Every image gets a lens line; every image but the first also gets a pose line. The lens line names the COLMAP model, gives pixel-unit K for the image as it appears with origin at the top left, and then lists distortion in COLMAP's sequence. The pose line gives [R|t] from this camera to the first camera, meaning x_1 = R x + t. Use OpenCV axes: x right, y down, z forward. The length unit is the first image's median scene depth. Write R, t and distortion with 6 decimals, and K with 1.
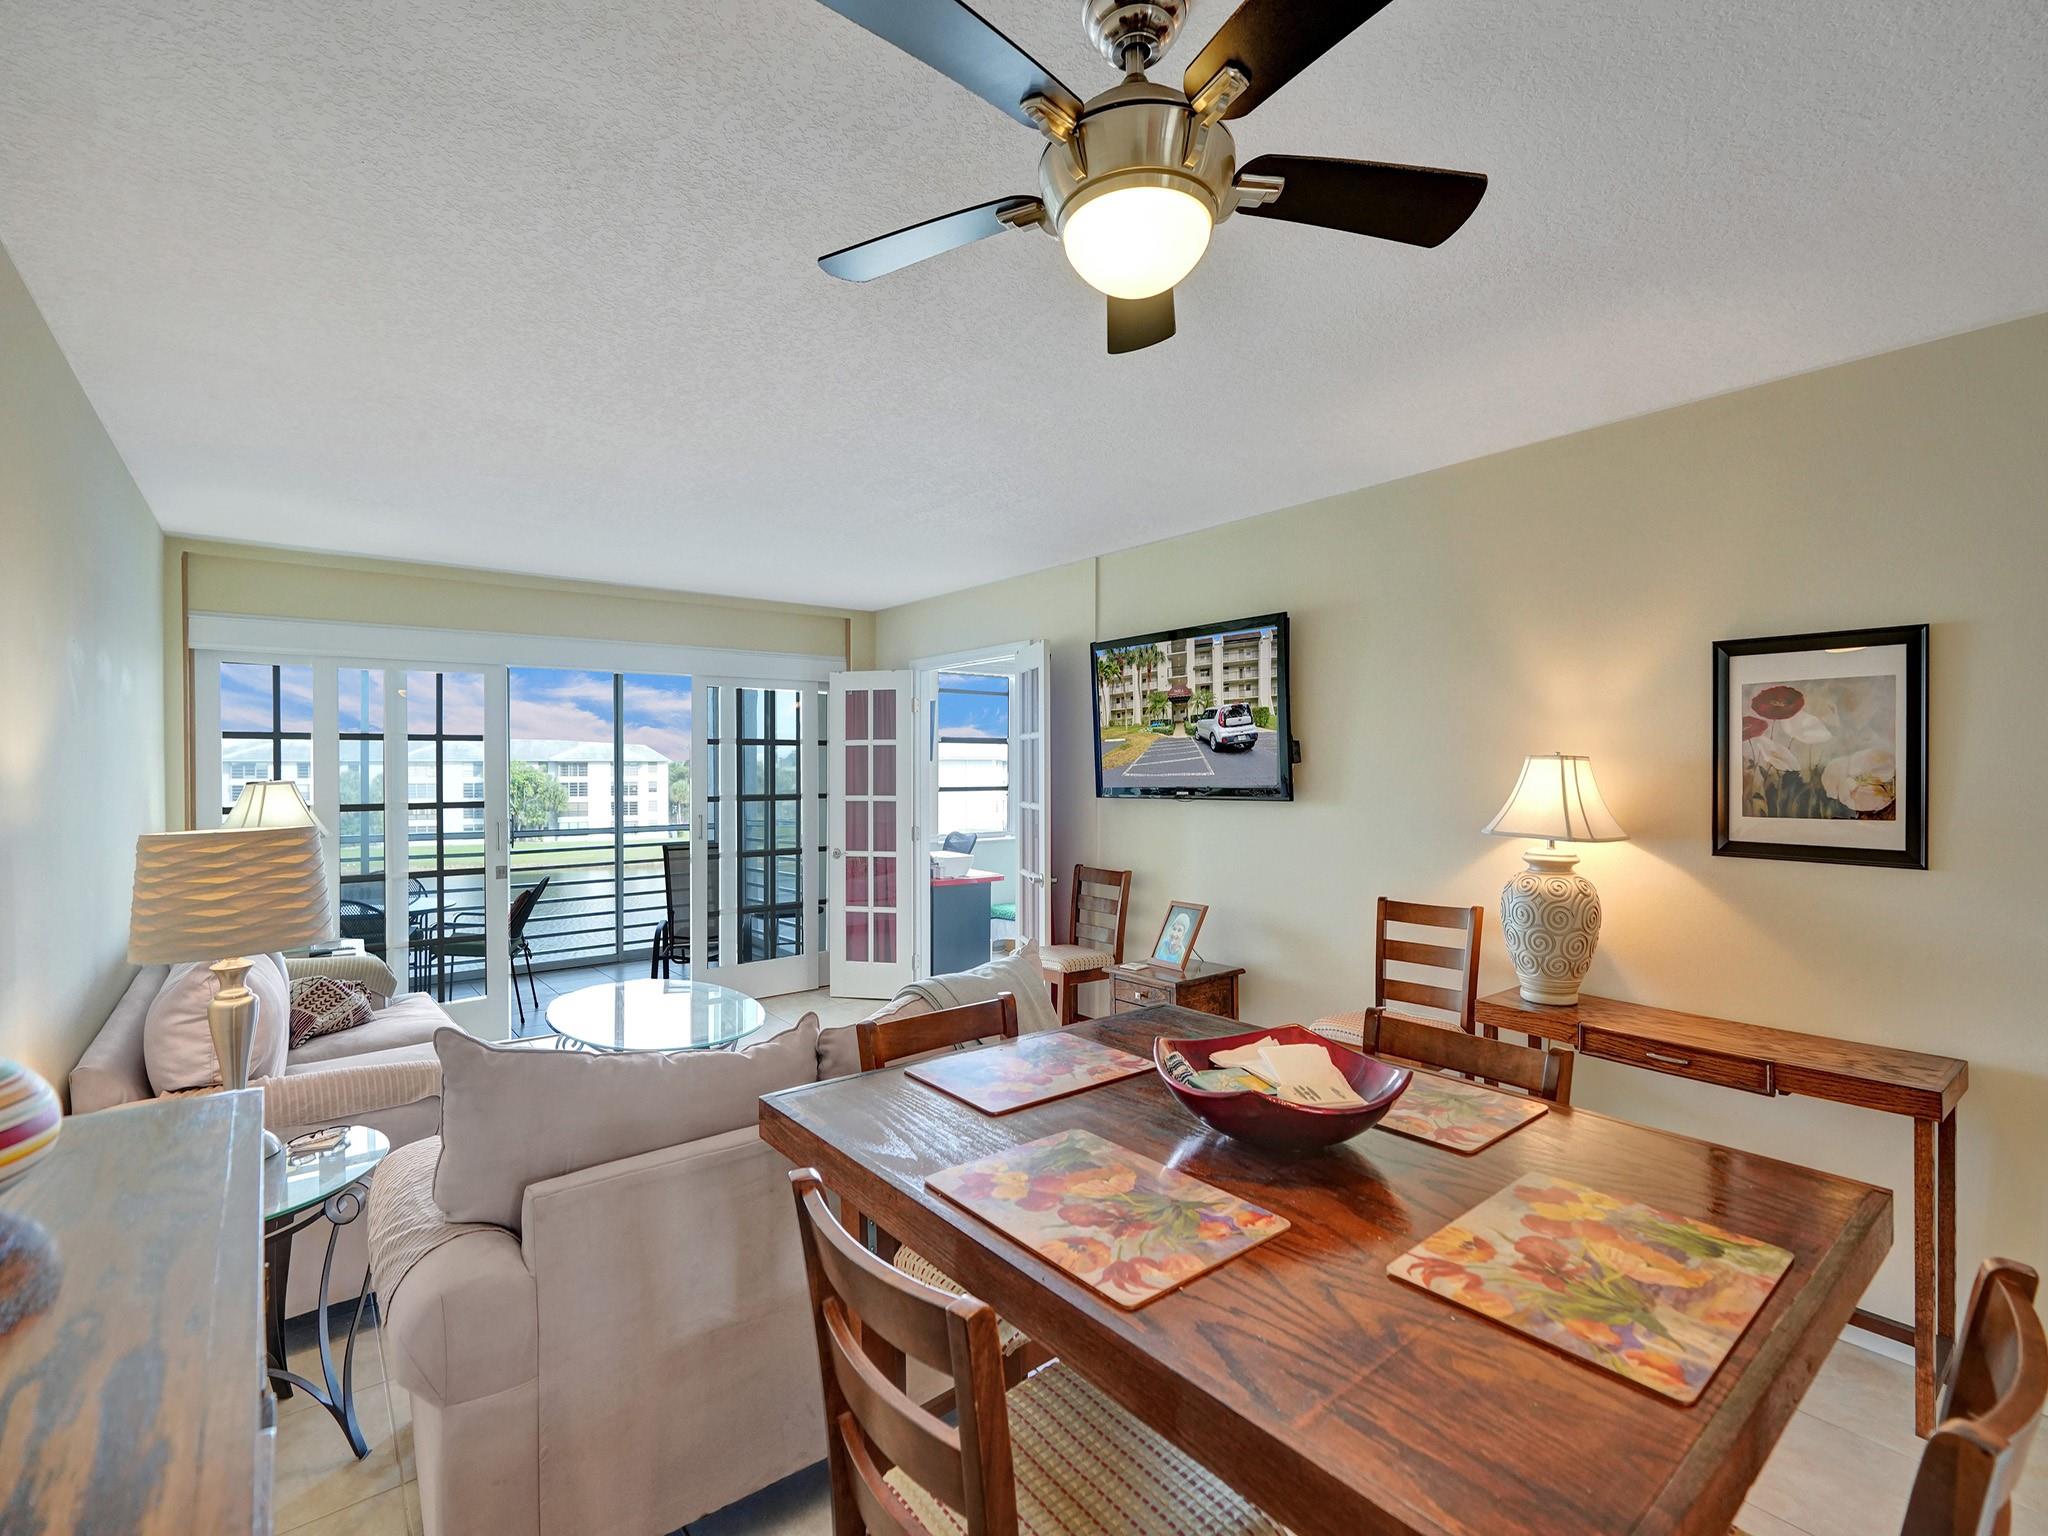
lens RADIAL K [[934.0, 0, 1053.5], [0, 934.0, 757.6], [0, 0, 1]] dist [-0.004728, 0.001970]
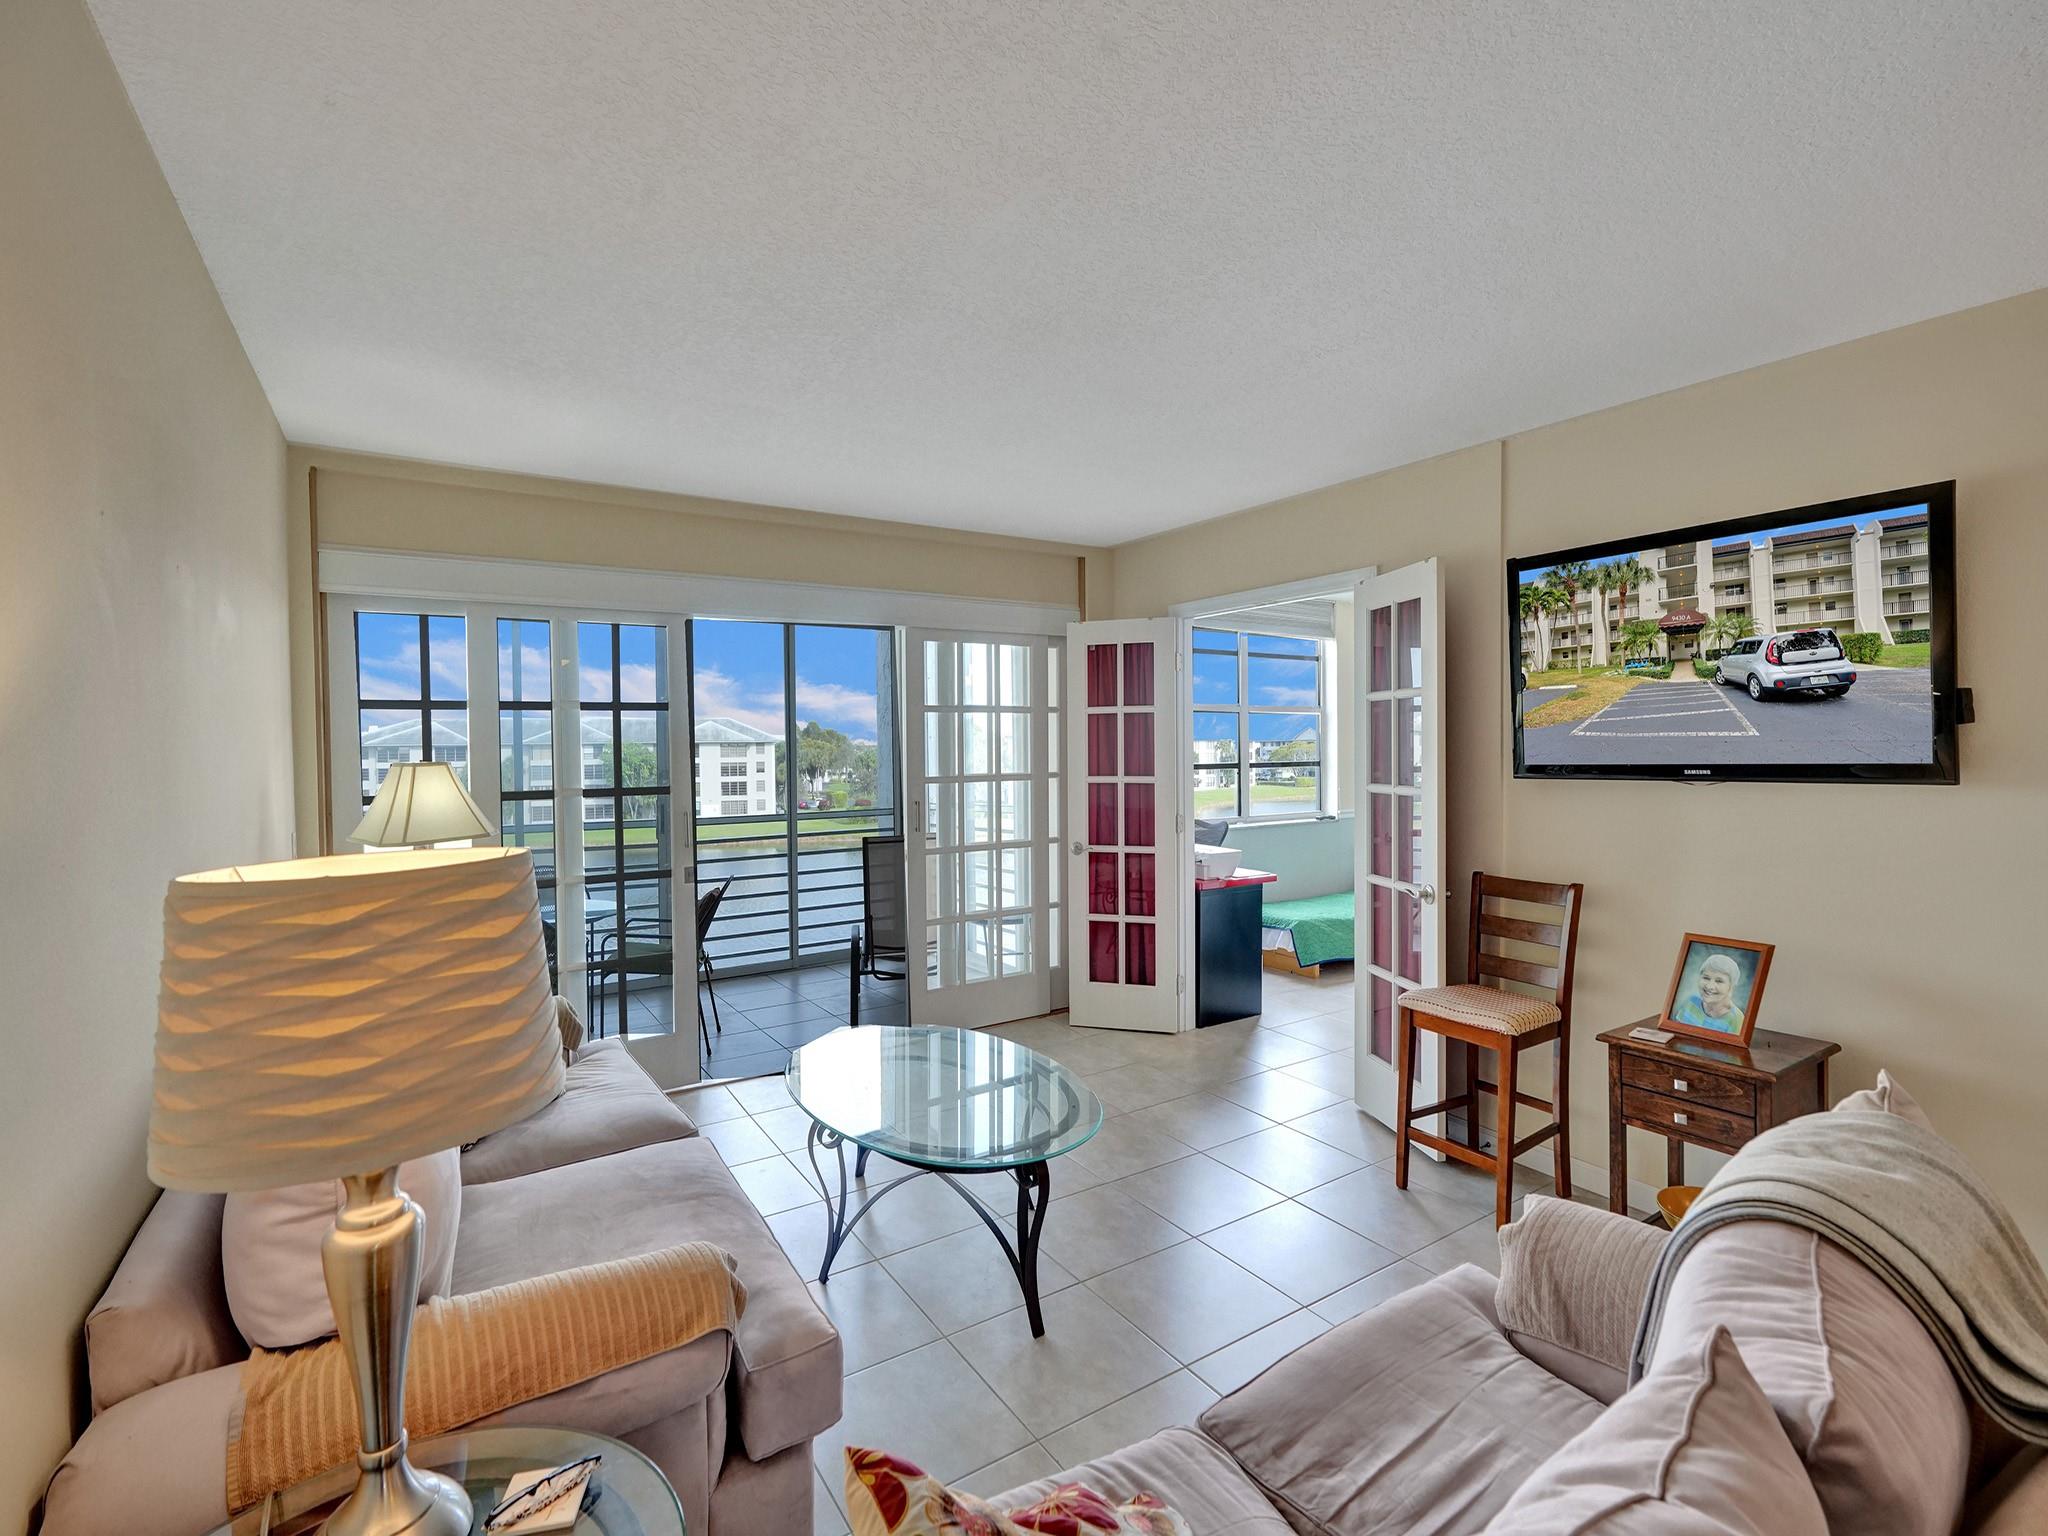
lens RADIAL K [[934.0, 0, 1055.3], [0, 934.0, 738.7], [0, 0, 1]] dist [-0.004728, 0.001970]
pose [[0.995506, -0.011996, -0.093937, -0.216898], [0.012363, 0.999918, 0.003330, 0.008311], [0.093889, -0.004476, 0.995573, 0.249684]]
